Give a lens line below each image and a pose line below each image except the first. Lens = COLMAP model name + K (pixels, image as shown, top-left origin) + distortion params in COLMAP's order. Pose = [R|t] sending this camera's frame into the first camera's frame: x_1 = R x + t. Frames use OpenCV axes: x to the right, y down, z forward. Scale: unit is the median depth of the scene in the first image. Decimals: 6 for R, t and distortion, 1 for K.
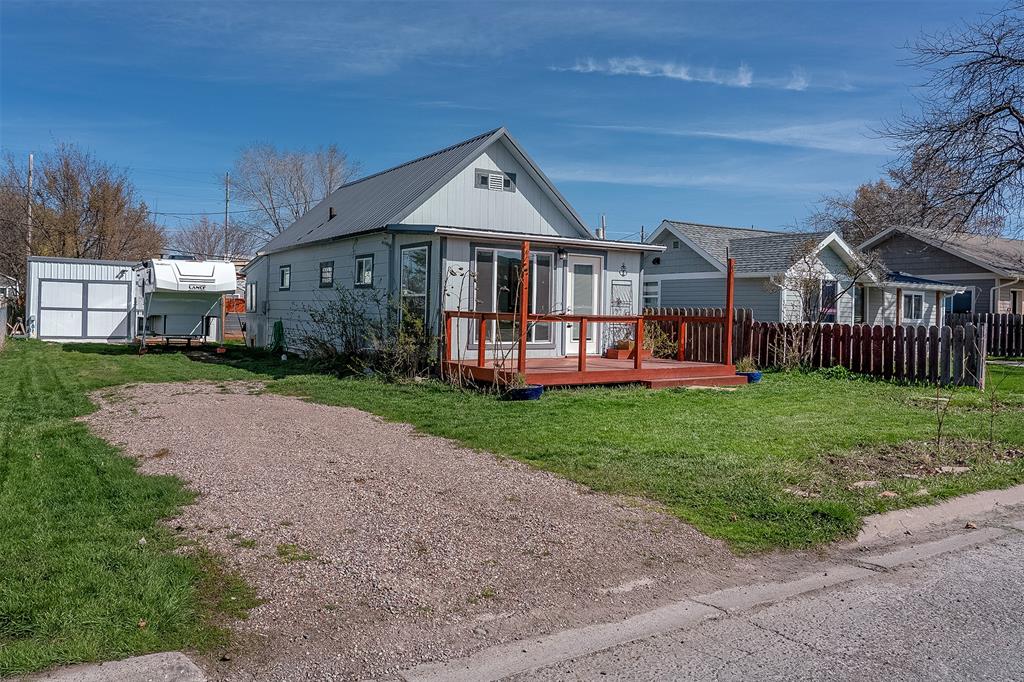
lens RADIAL K [[754.0, 0, 538.0], [0, 754.0, 338.4], [0, 0, 1]] dist [-0.012727, -0.003285]
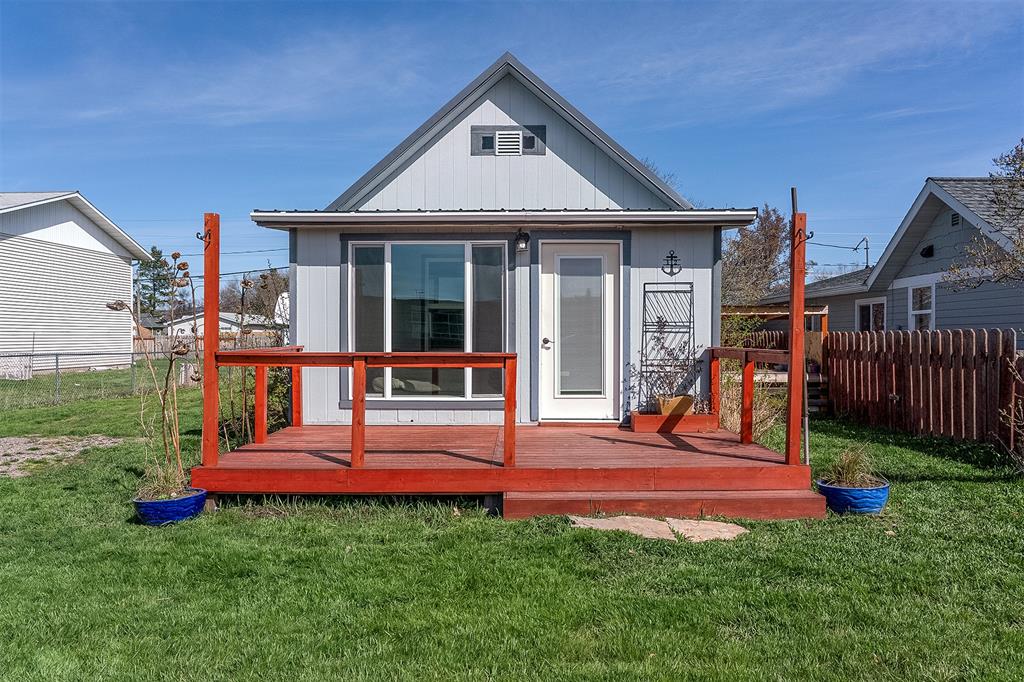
lens RADIAL K [[754.0, 0, 538.0], [0, 754.0, 338.4], [0, 0, 1]] dist [-0.012727, -0.003285]
pose [[0.825839, -0.018251, -0.563611, 0.345350], [-0.003573, 0.999287, -0.037594, -0.017691], [0.563895, 0.033060, 0.825184, 0.521811]]
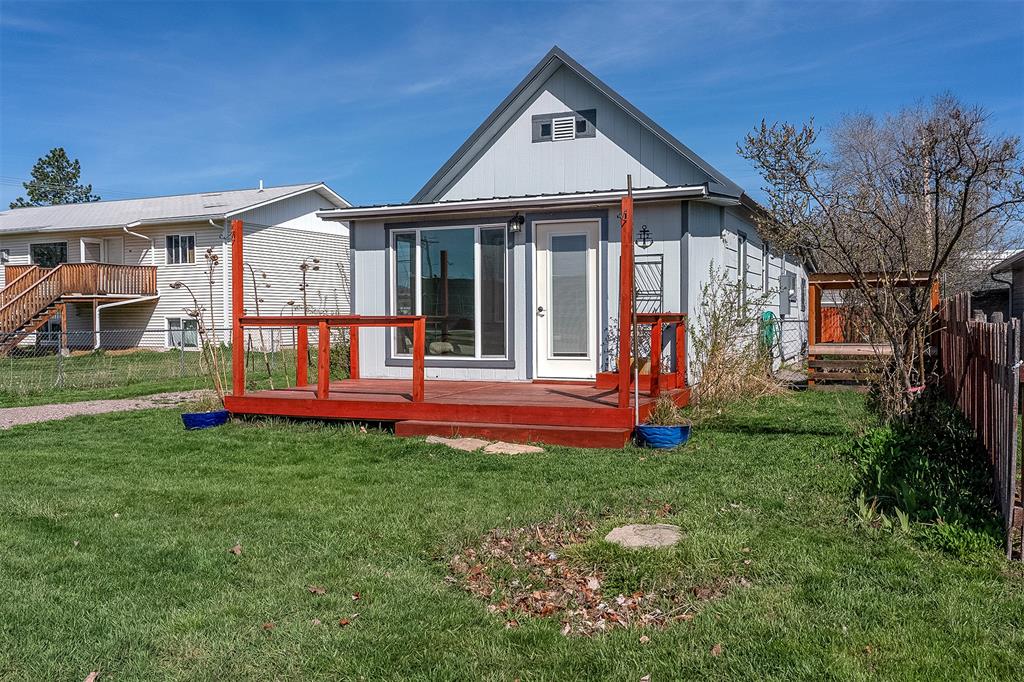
lens RADIAL K [[895.6, 0, 572.7], [0, 895.6, 342.1], [0, 0, 1]] dist [-0.000811, 0.000036]
pose [[0.556914, 0.000436, -0.830570, 0.679013], [-0.012624, 0.999889, -0.007939, -0.003363], [0.830474, 0.014907, 0.556858, 0.584841]]
